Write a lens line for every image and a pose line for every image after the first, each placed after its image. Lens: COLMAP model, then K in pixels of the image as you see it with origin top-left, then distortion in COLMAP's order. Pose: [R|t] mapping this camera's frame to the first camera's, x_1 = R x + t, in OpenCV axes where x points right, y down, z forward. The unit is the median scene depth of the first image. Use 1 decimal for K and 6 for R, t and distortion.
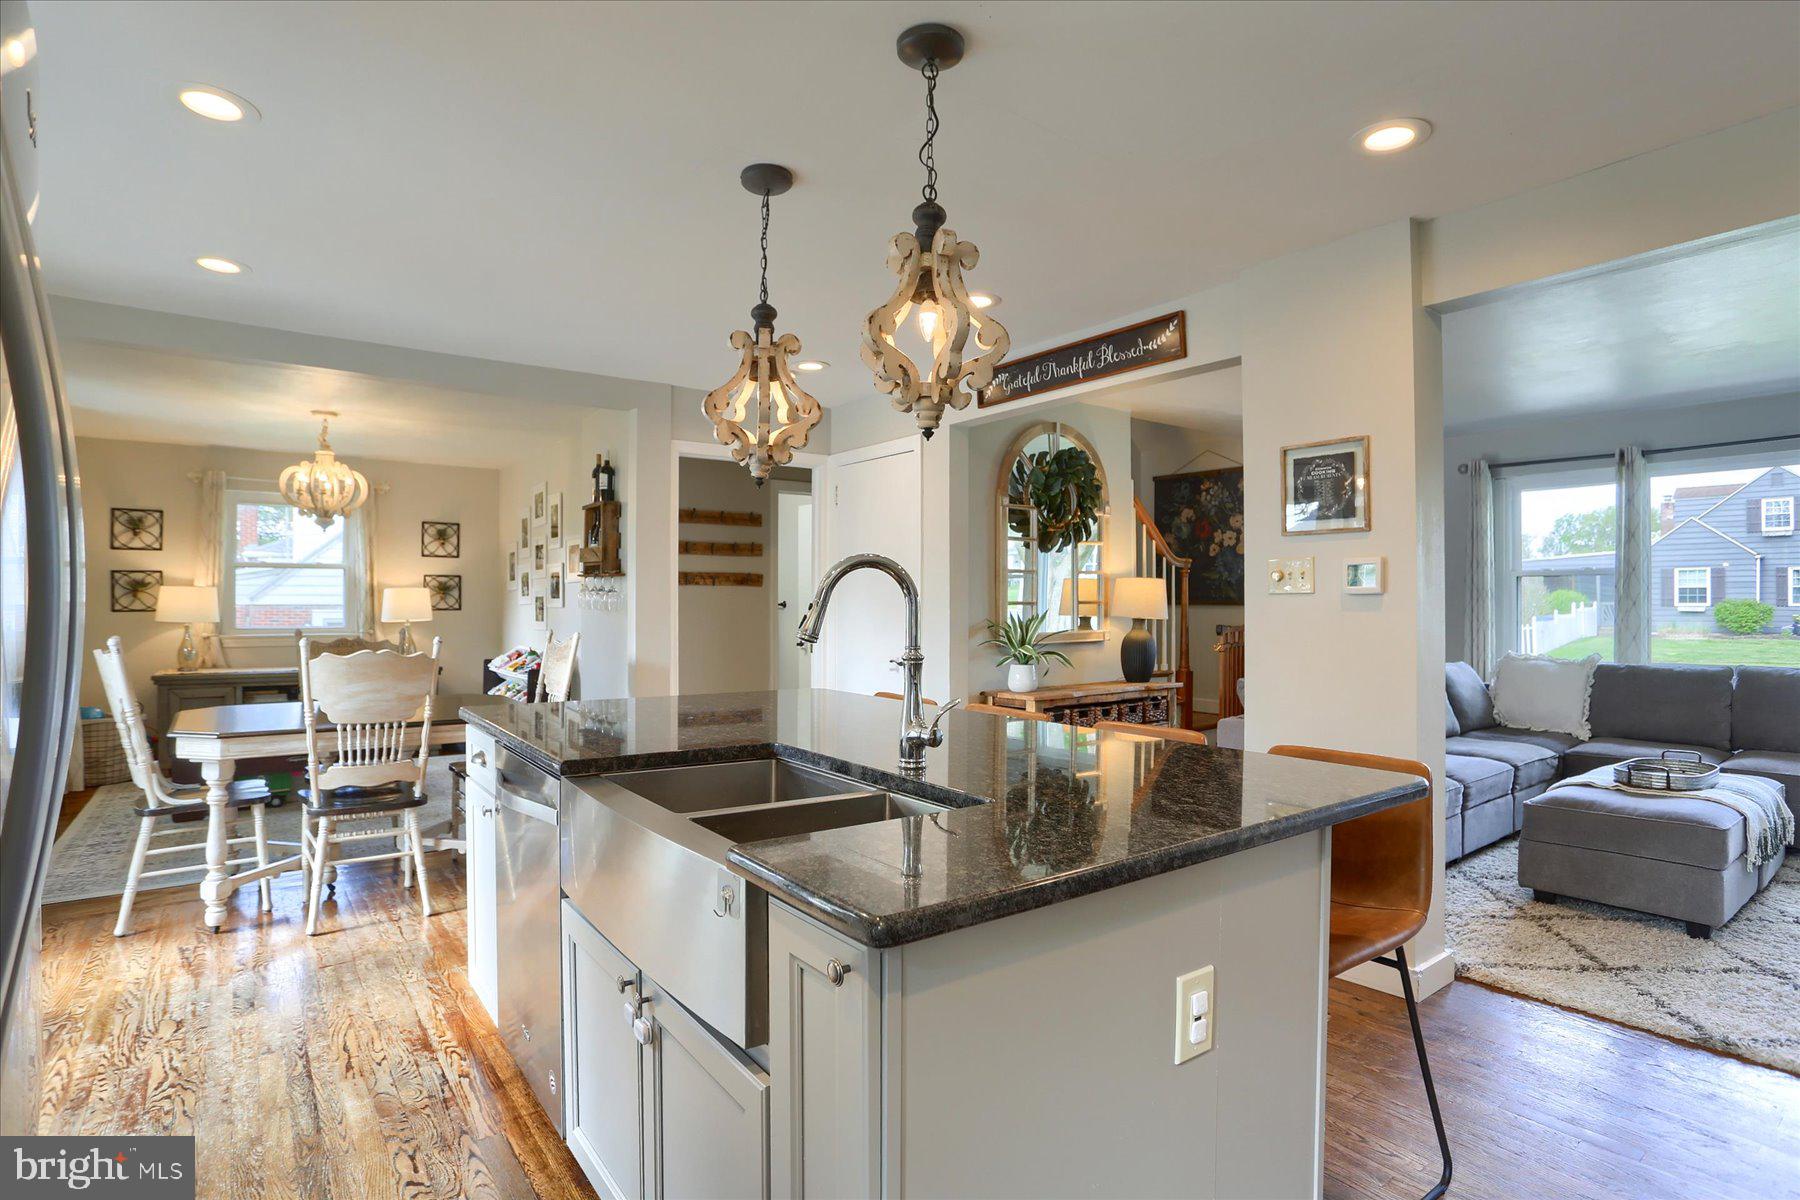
lens RADIAL K [[909.5, 0, 889.5], [0, 909.5, 603.8], [0, 0, 1]] dist [-0.049201, 0.011999]
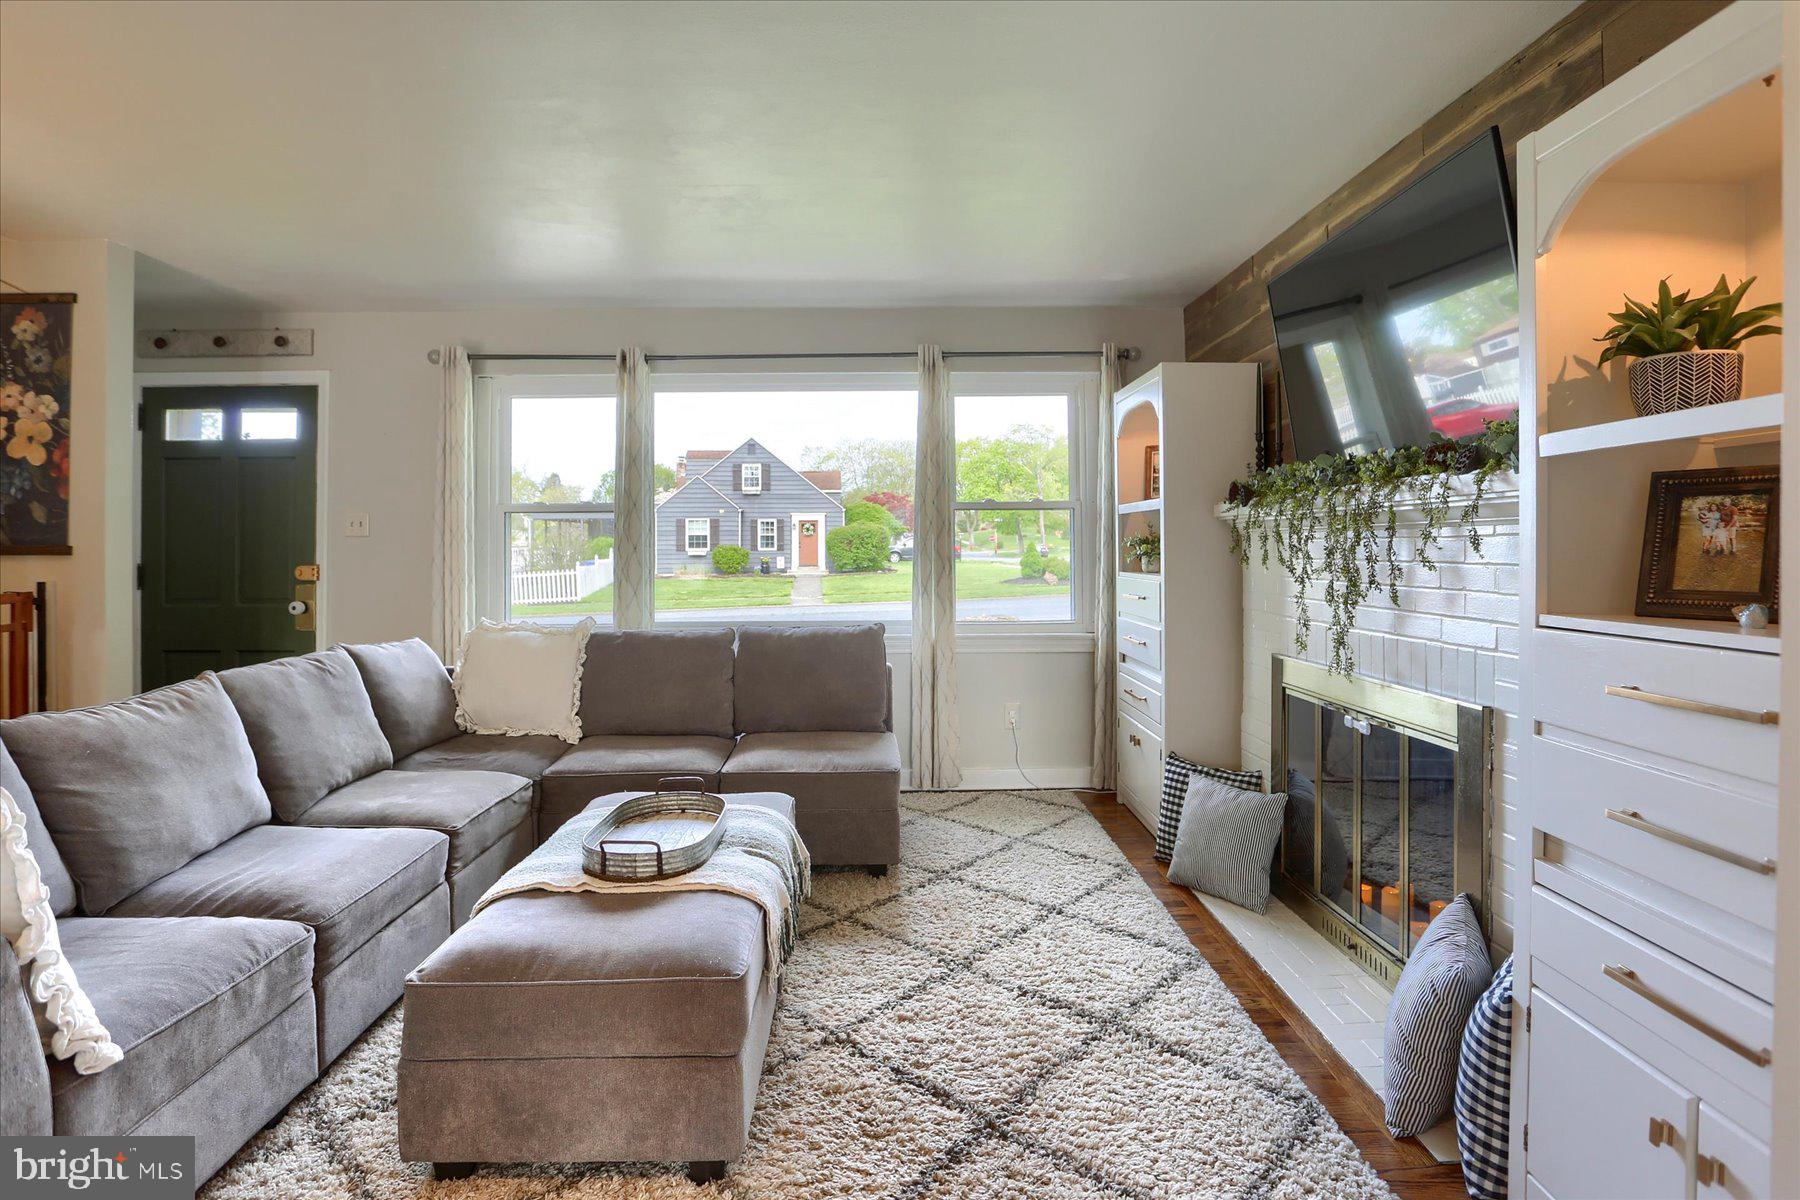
lens RADIAL K [[909.5, 0, 902.7], [0, 909.5, 554.4], [0, 0, 1]] dist [-0.049201, 0.011999]
pose [[0.572301, -0.005306, 0.820027, 0.345889], [0.000147, 0.999980, 0.006367, -0.000475], [-0.820044, -0.003524, 0.572290, 0.373959]]
